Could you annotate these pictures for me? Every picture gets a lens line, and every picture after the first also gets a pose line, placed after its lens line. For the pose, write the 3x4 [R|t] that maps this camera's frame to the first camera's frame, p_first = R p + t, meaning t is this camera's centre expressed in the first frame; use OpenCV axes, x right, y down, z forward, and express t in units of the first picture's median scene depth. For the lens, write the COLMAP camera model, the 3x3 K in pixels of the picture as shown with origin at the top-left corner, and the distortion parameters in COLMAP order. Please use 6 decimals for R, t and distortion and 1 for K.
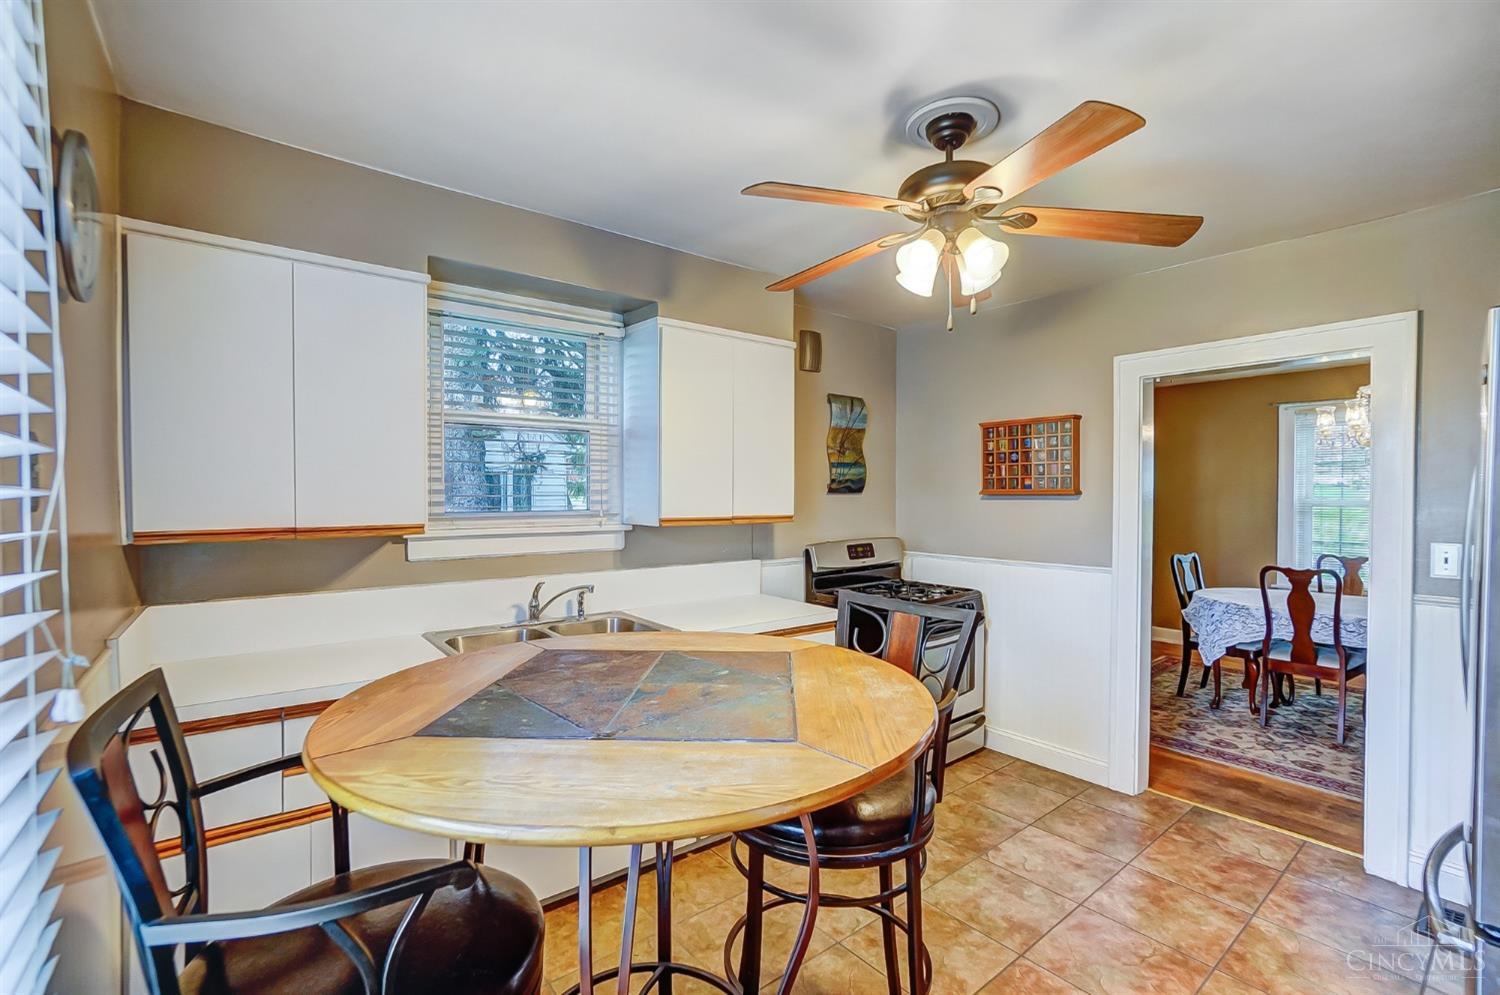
lens RADIAL K [[650.1, 0, 746.2], [0, 650.1, 506.4], [0, 0, 1]] dist [-0.001156, -0.000086]
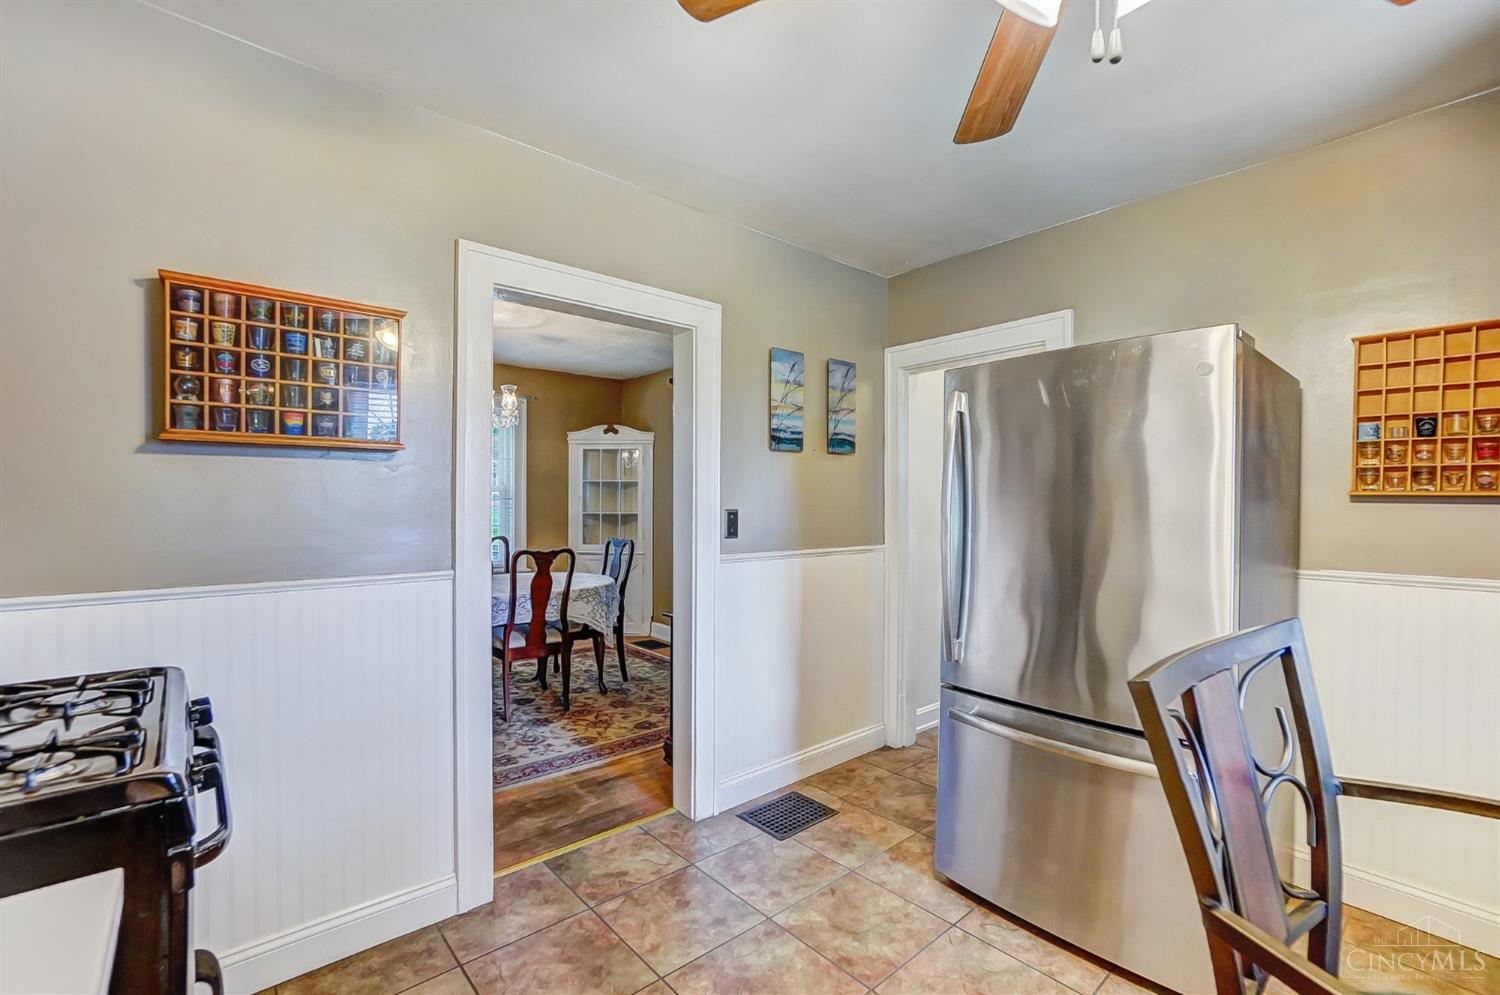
lens RADIAL K [[650.1, 0, 746.9], [0, 650.1, 495.2], [0, 0, 1]] dist [-0.001156, -0.000086]
pose [[-0.047361, -0.009871, 0.998829, -0.085300], [0.001054, 0.999950, 0.009932, 0.015311], [-0.998877, 0.001524, -0.047348, 0.721940]]
